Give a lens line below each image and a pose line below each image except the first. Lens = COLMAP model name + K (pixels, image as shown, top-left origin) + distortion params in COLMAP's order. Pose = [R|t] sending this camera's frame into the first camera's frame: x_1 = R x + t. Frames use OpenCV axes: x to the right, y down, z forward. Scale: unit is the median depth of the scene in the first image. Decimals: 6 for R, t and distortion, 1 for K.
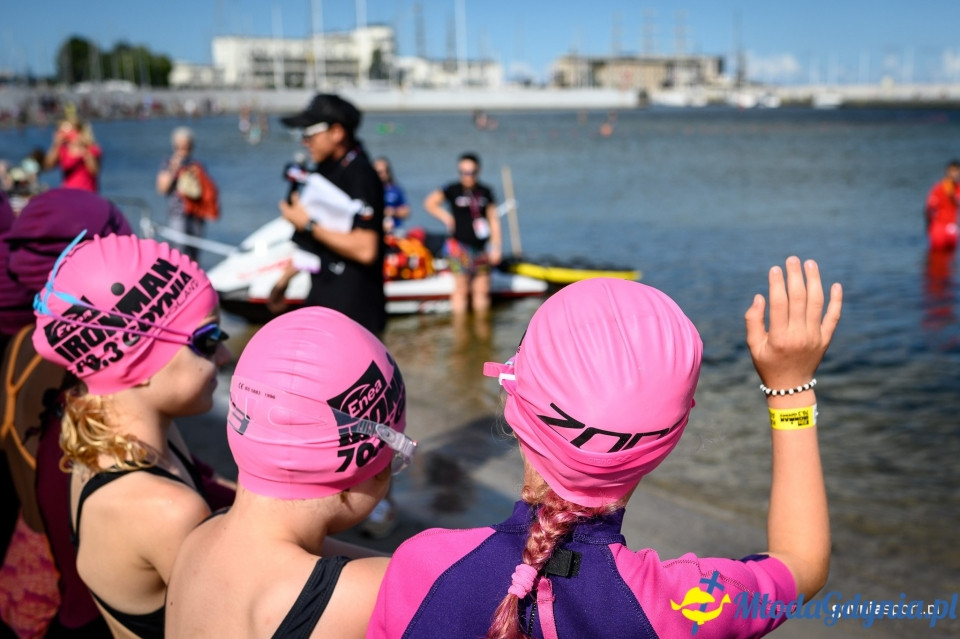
lens RADIAL K [[911.5, 0, 510.2], [0, 911.5, 317.0], [0, 0, 1]] dist [0.000476, 0.010259]
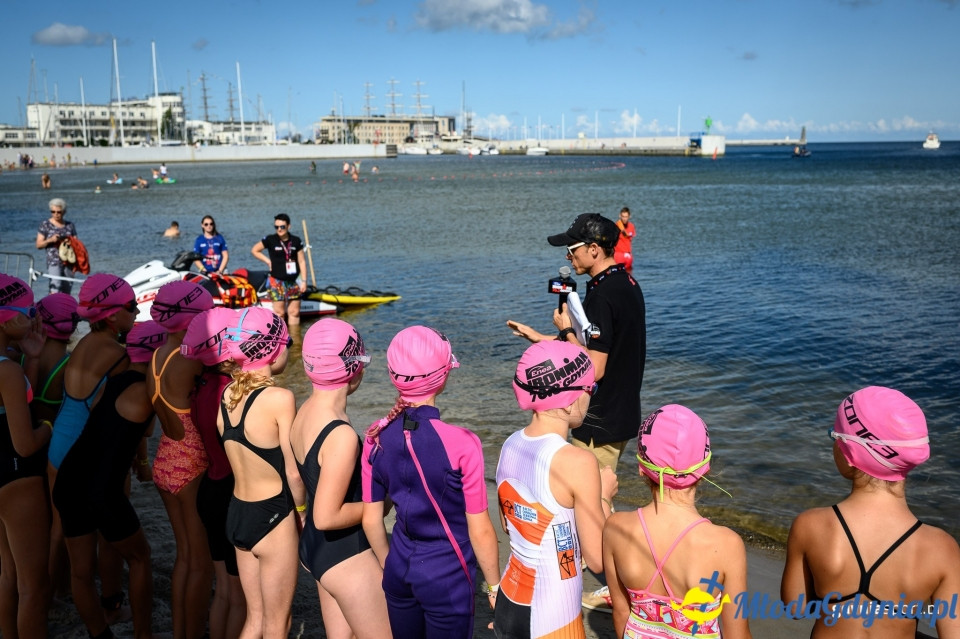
lens RADIAL K [[911.5, 0, 510.2], [0, 911.5, 317.0], [0, 0, 1]] dist [0.000476, 0.010259]
pose [[0.958415, -0.037438, 0.282912, -0.070169], [0.042798, 0.999002, -0.012786, 0.005884], [-0.282151, 0.024362, 0.959061, -0.265802]]
